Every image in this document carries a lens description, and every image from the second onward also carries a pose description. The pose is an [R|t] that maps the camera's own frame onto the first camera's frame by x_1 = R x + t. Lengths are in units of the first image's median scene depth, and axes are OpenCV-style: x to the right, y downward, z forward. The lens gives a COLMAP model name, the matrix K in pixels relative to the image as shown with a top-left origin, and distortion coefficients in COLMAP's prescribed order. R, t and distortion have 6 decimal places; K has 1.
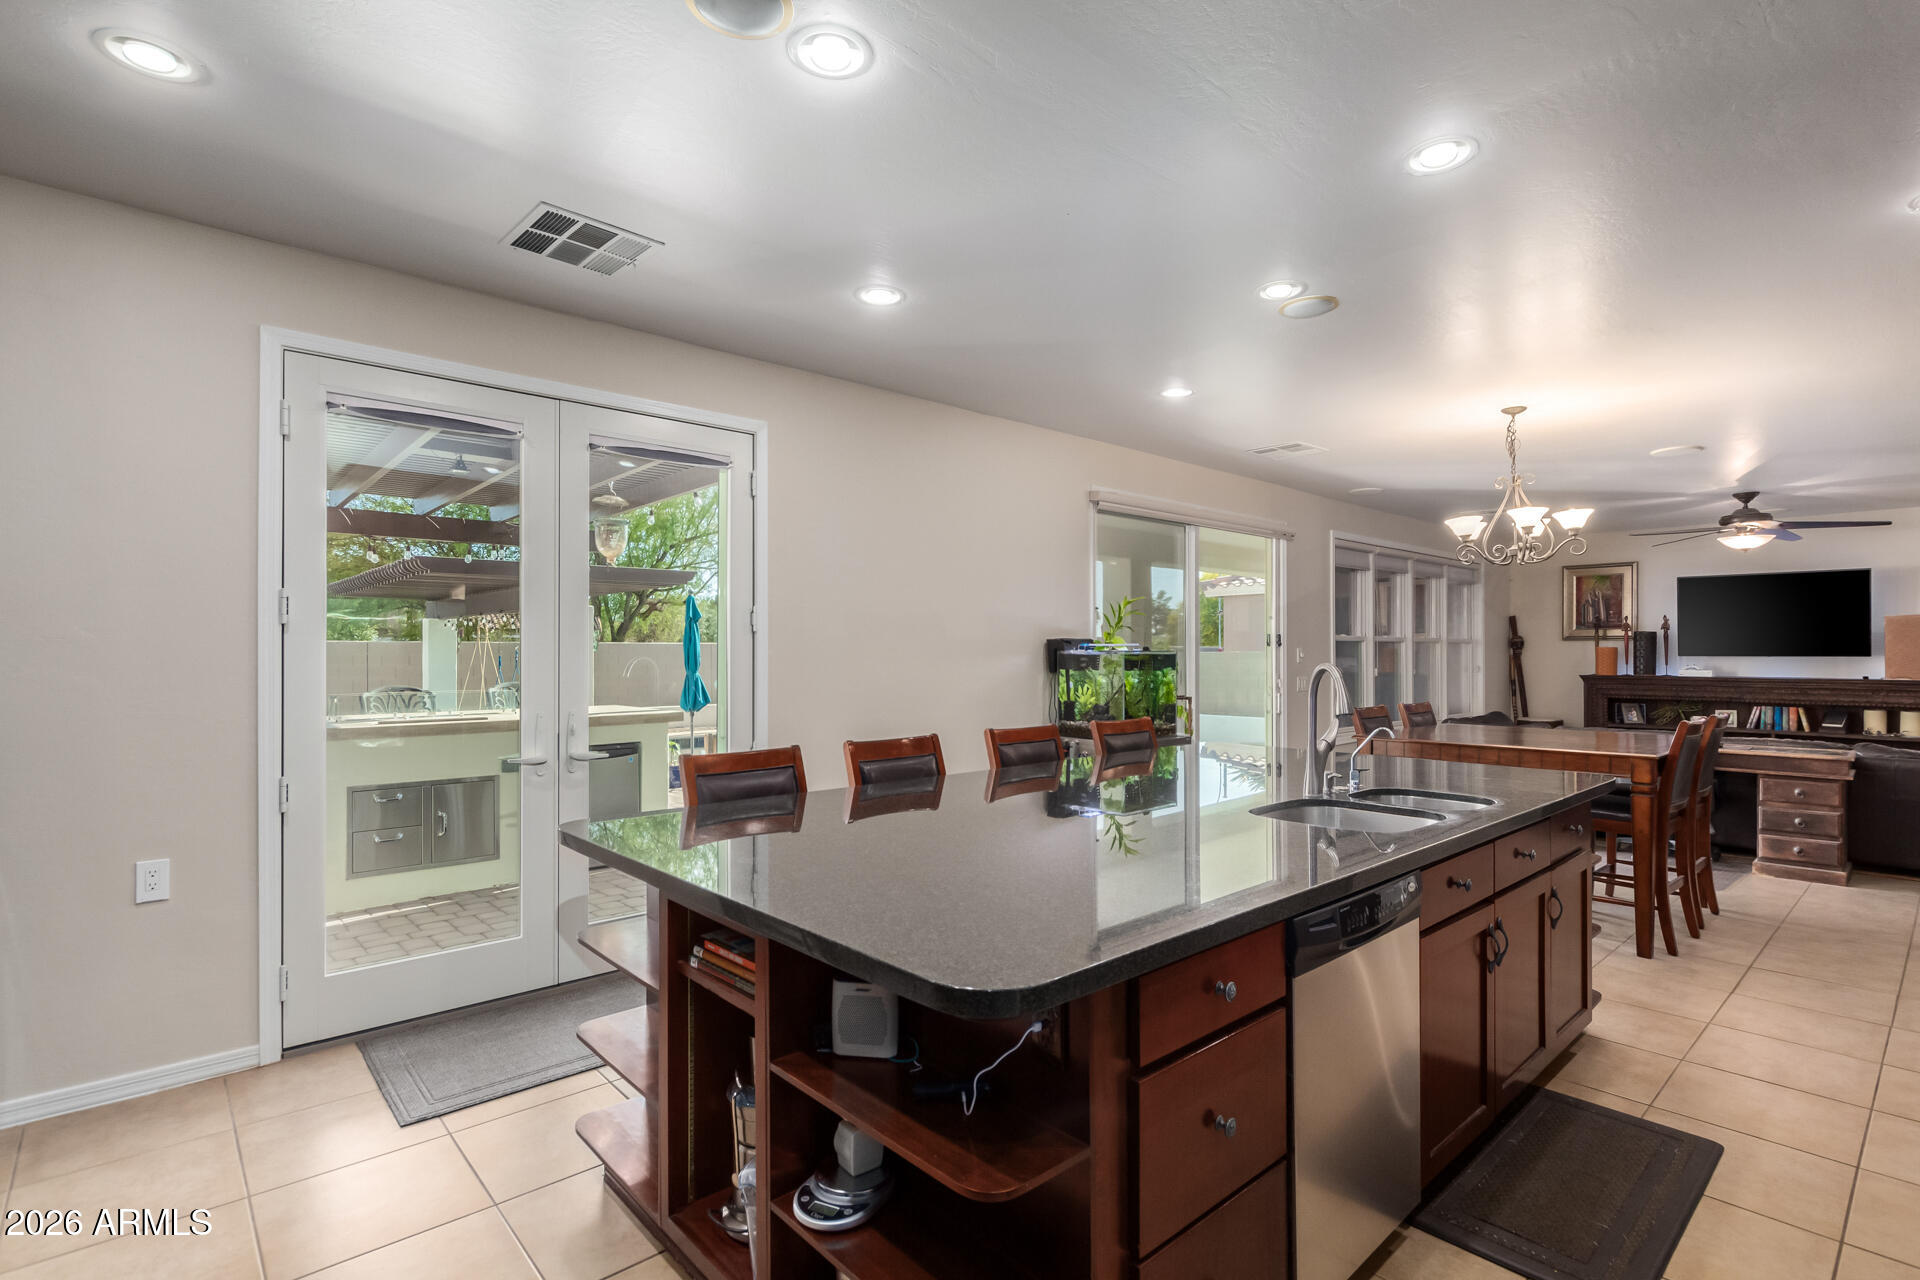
lens RADIAL K [[935.9, 0, 963.0], [0, 935.9, 652.6], [0, 0, 1]] dist [0.026112, -0.014388]
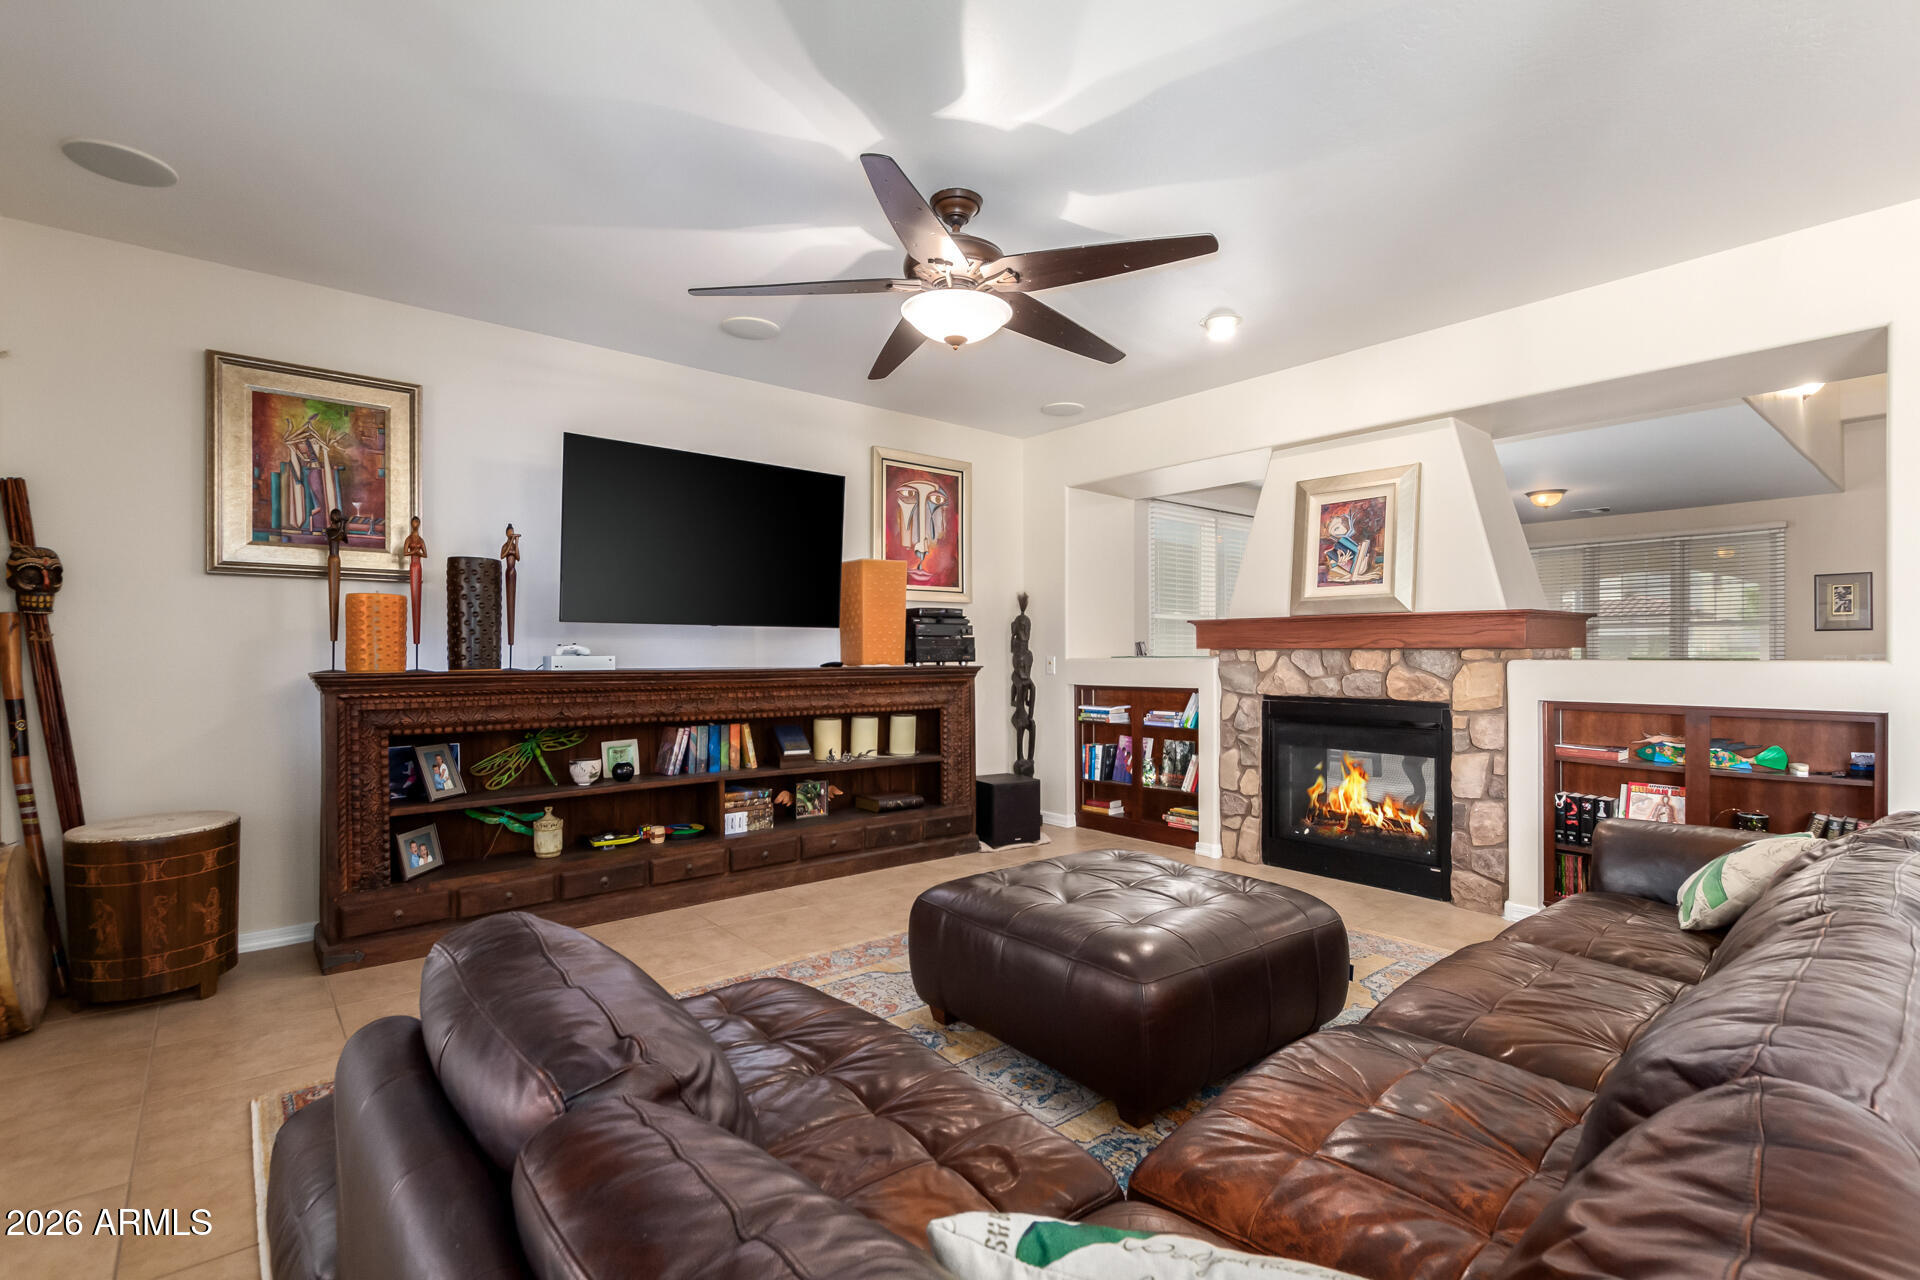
lens RADIAL K [[874.5, 0, 966.1], [0, 874.5, 650.1], [0, 0, 1]] dist [0.002459, 0.000290]
pose [[0.047332, 0.003966, 0.998871, 0.388954], [0.002386, 0.999989, -0.004084, 0.018441], [-0.998876, 0.002577, 0.047322, 0.824017]]
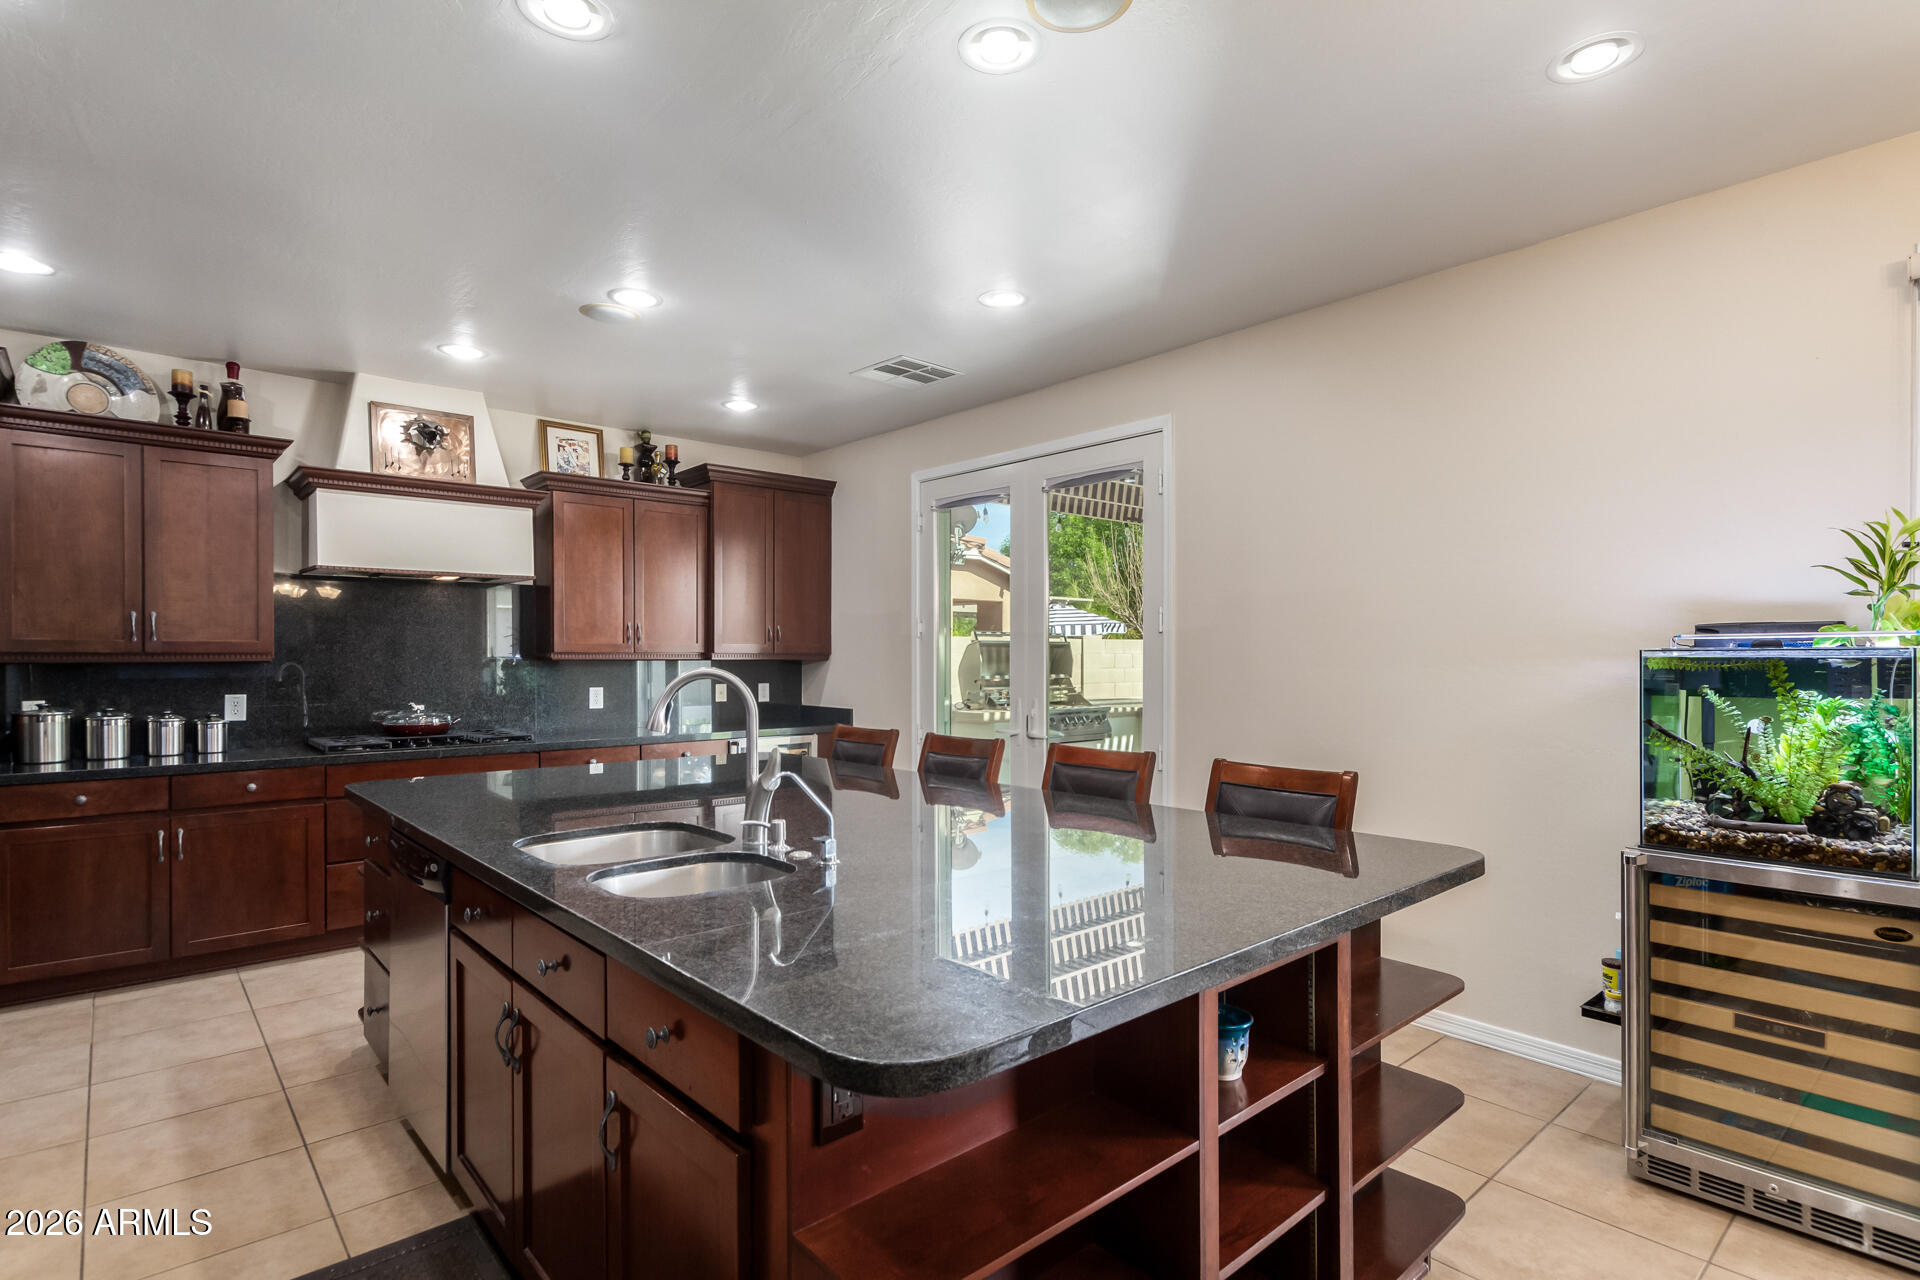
lens RADIAL K [[949.2, 0, 973.6], [0, 949.2, 658.8], [0, 0, 1]] dist [0.001885, 0.000476]
pose [[-0.014826, 0.005648, -0.999874, 0.355222], [-0.000500, 0.999984, 0.005656, 0.000398], [0.999890, 0.000584, -0.014823, 0.372367]]
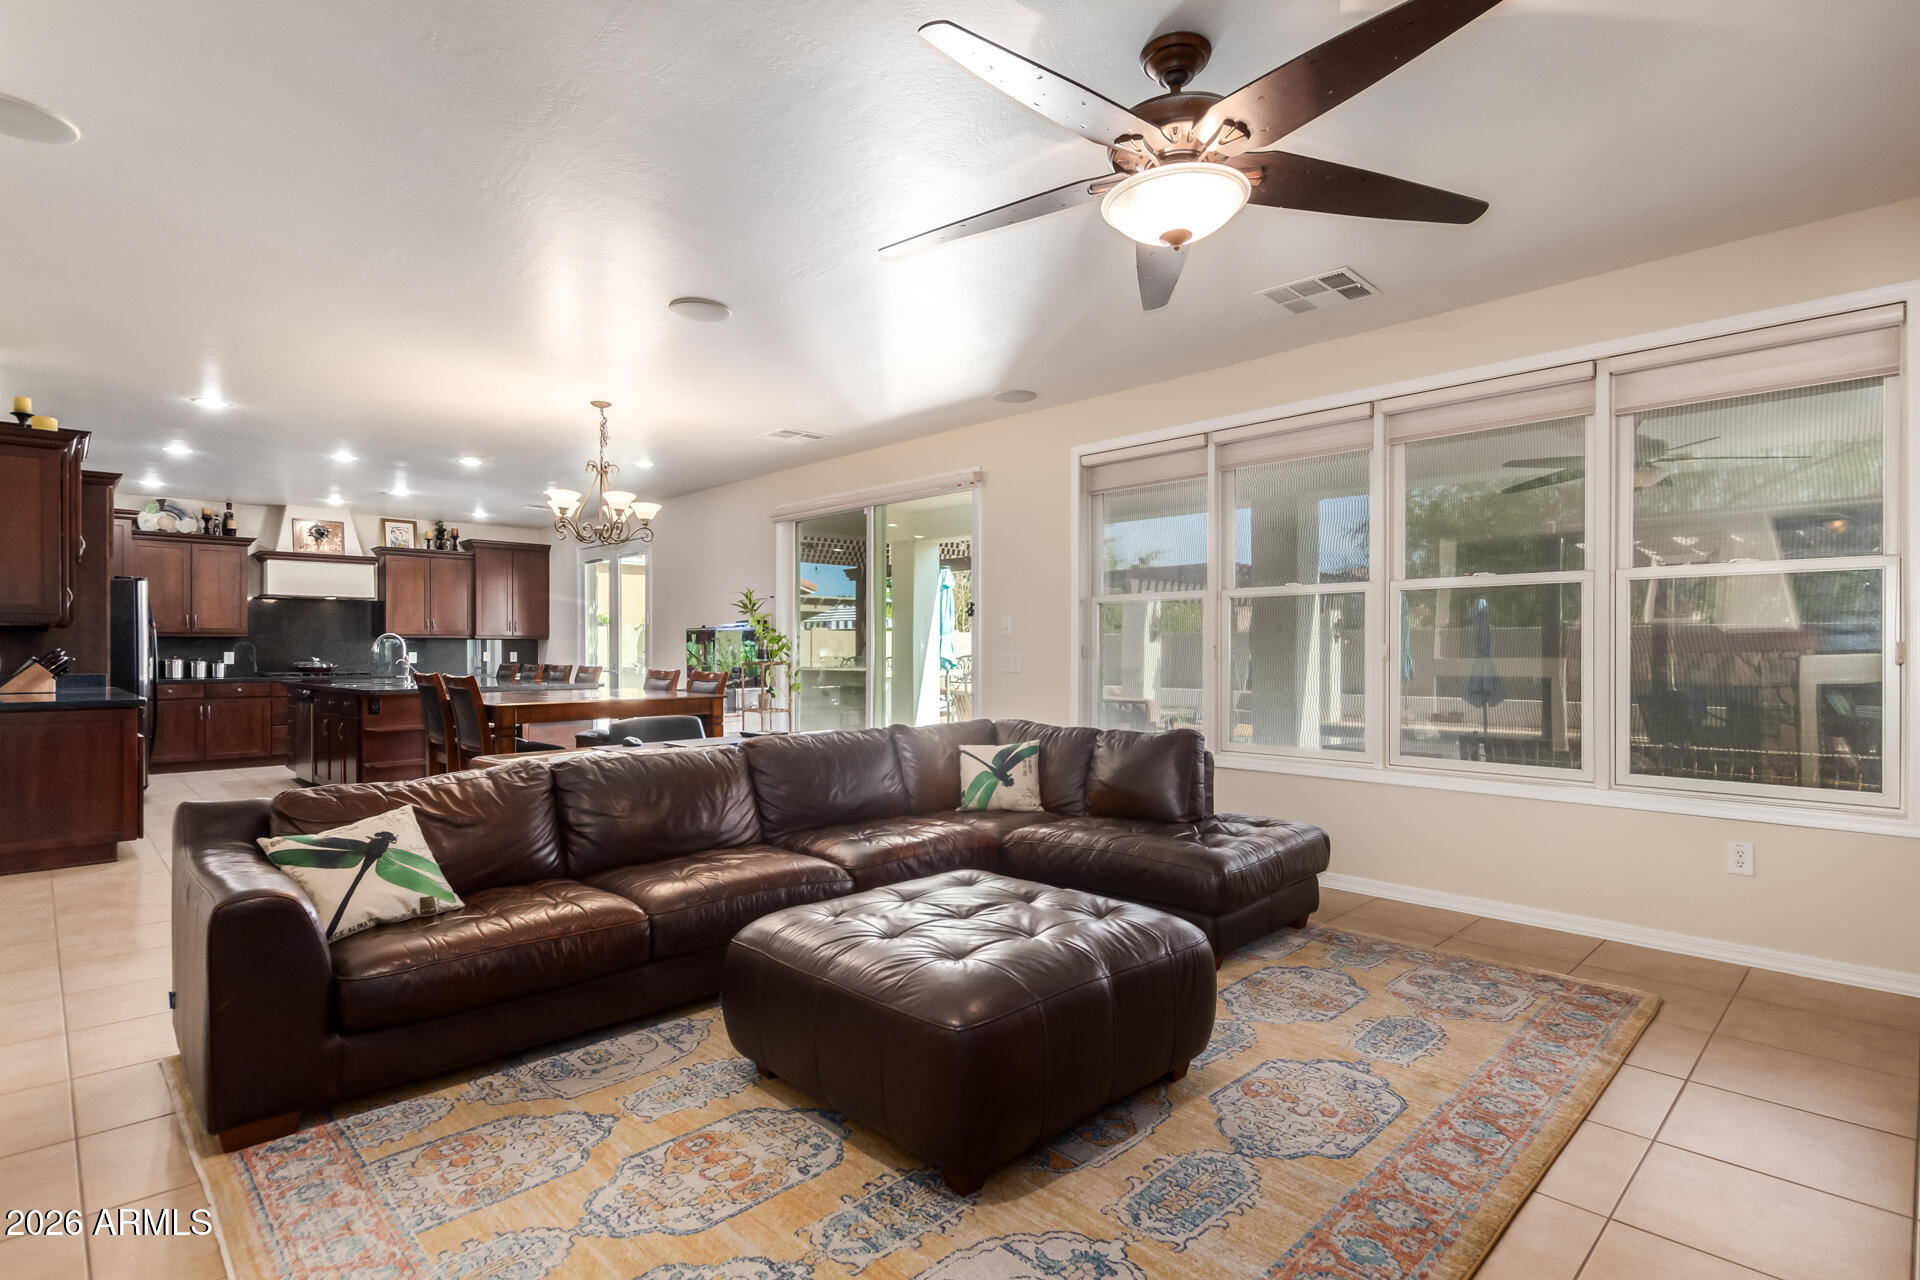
lens RADIAL K [[935.9, 0, 963.0], [0, 935.9, 652.6], [0, 0, 1]] dist [0.026112, -0.014388]
pose [[0.022202, 0.002823, -0.999750, 0.946458], [-0.001302, 0.999995, 0.002795, 0.017805], [0.999753, 0.001240, 0.022206, 0.782361]]
